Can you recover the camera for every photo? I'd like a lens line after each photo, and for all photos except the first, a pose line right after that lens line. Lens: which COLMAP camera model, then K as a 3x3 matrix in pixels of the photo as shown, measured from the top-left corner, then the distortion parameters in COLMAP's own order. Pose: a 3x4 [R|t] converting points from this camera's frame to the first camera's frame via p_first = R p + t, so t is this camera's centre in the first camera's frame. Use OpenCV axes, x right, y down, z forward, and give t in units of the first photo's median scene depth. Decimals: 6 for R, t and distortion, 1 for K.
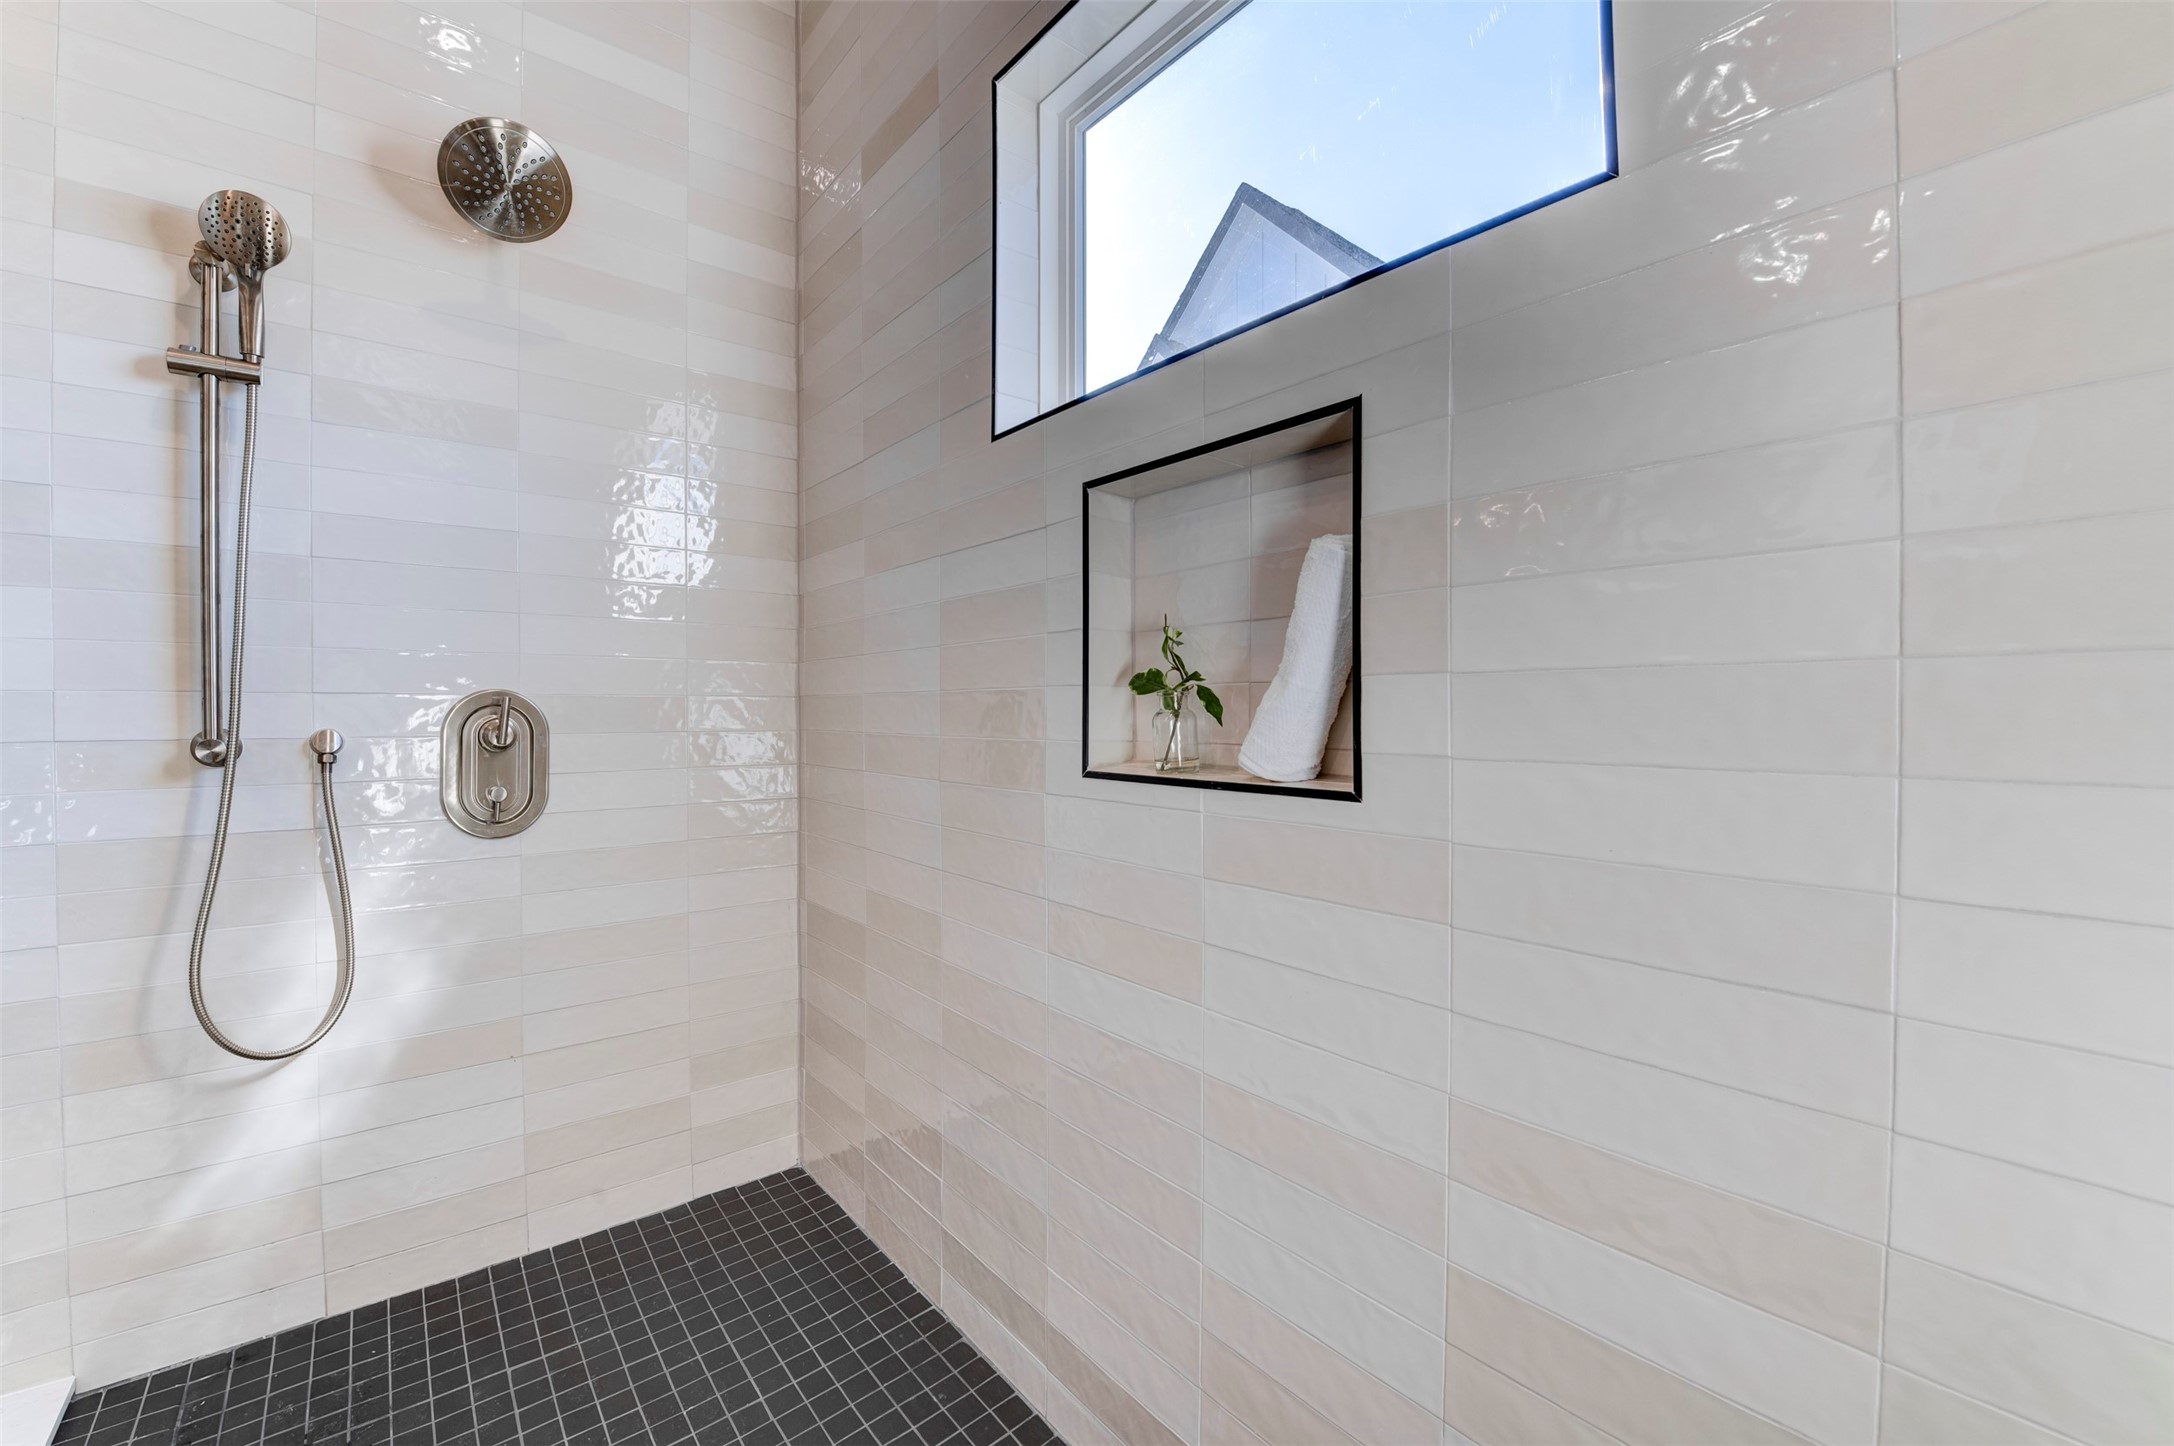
lens RADIAL K [[869.1, 0, 1087.0], [0, 869.1, 723.0], [0, 0, 1]] dist [-0.010170, -0.004796]
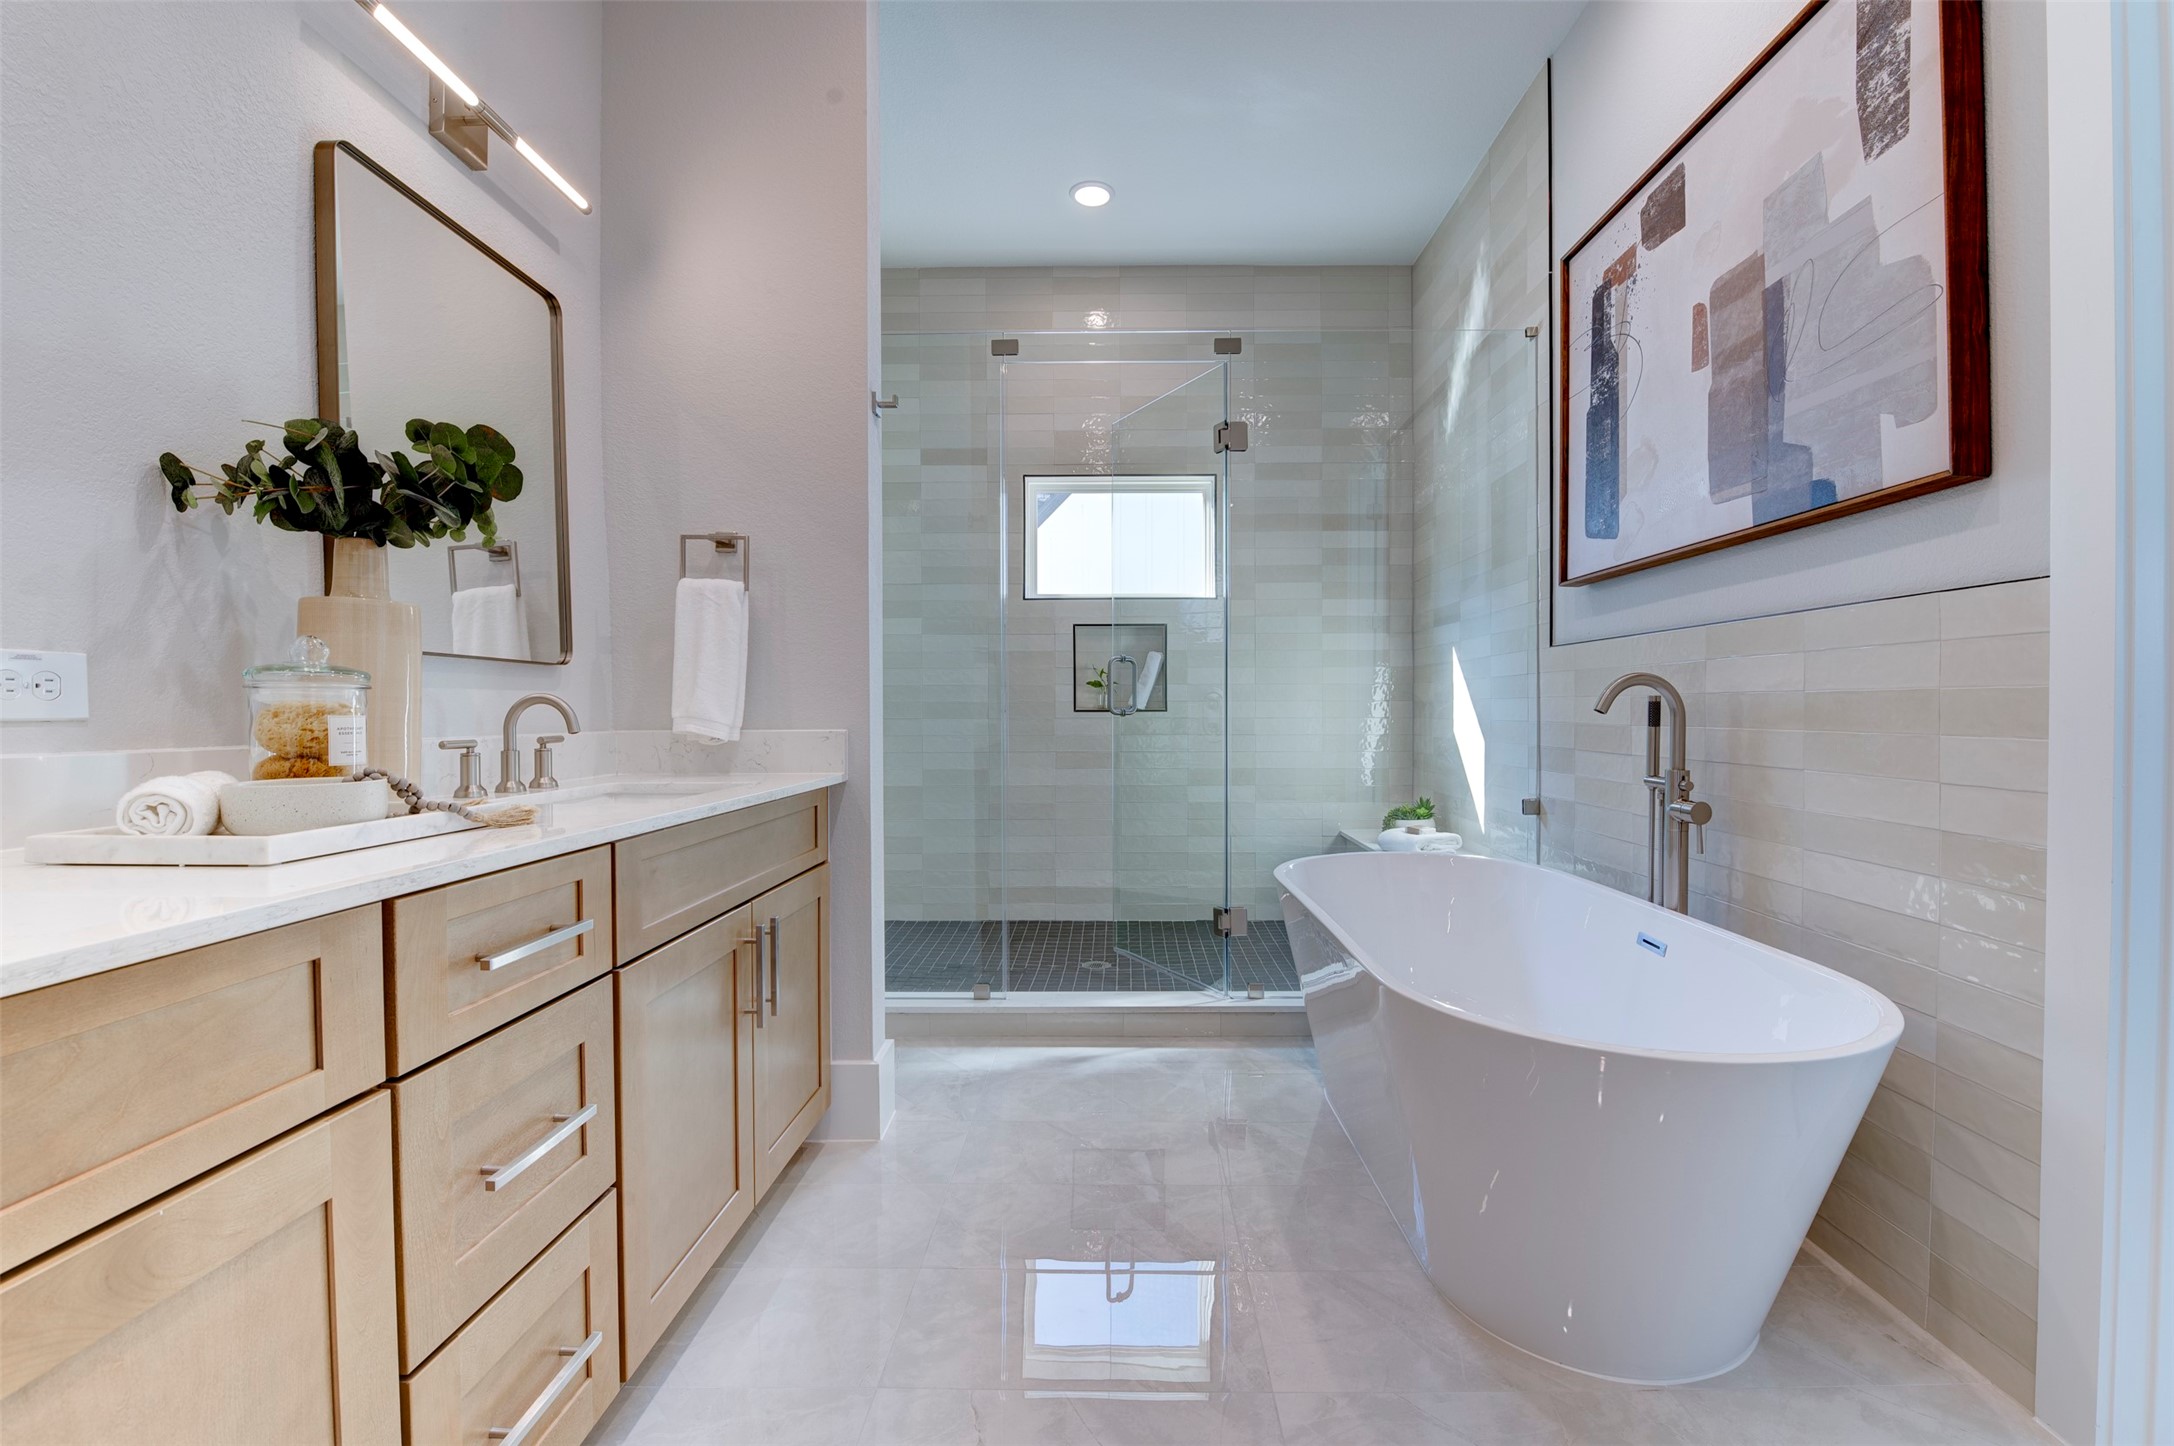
lens RADIAL K [[915.2, 0, 1103.0], [0, 915.2, 721.3], [0, 0, 1]] dist [-0.016163, -0.000695]
pose [[0.641242, -0.012916, 0.767230, -2.693509], [0.013801, 0.999891, 0.005298, 0.083716], [-0.767215, 0.007192, 0.641350, -1.381617]]
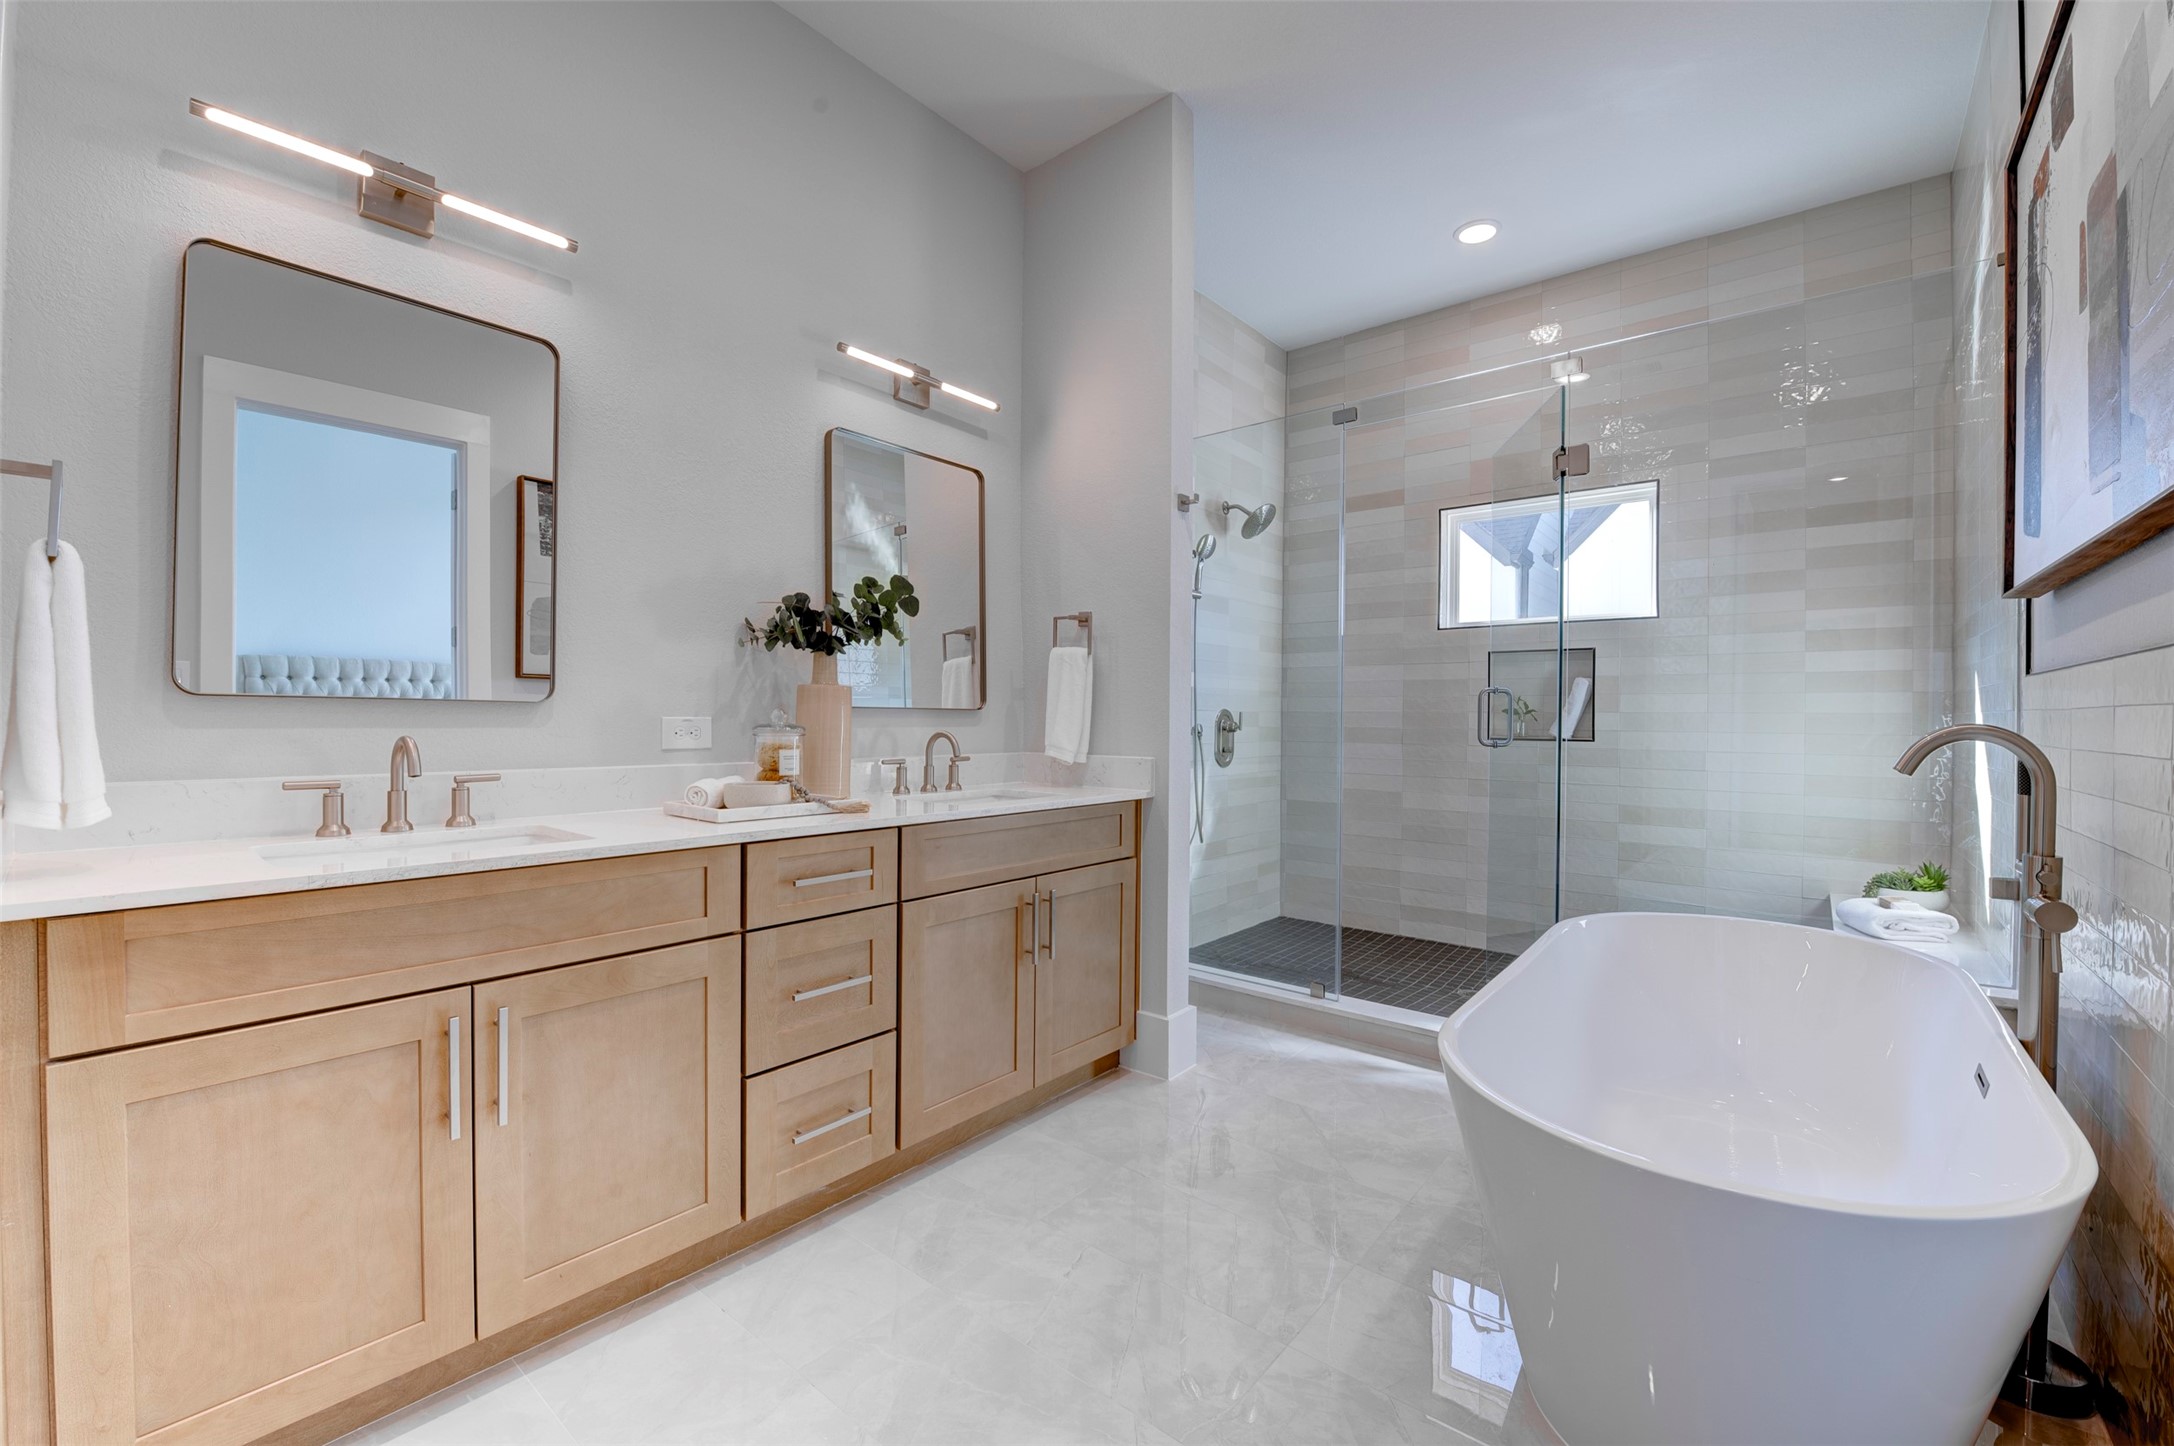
lens RADIAL K [[877.1, 0, 1086.8], [0, 877.1, 719.2], [0, 0, 1]] dist [-0.001103, -0.006959]
pose [[0.980055, 0.005451, 0.198651, -2.231444], [-0.003414, 0.999938, -0.010594, 0.025894], [-0.198696, 0.009705, 0.980013, -2.042440]]
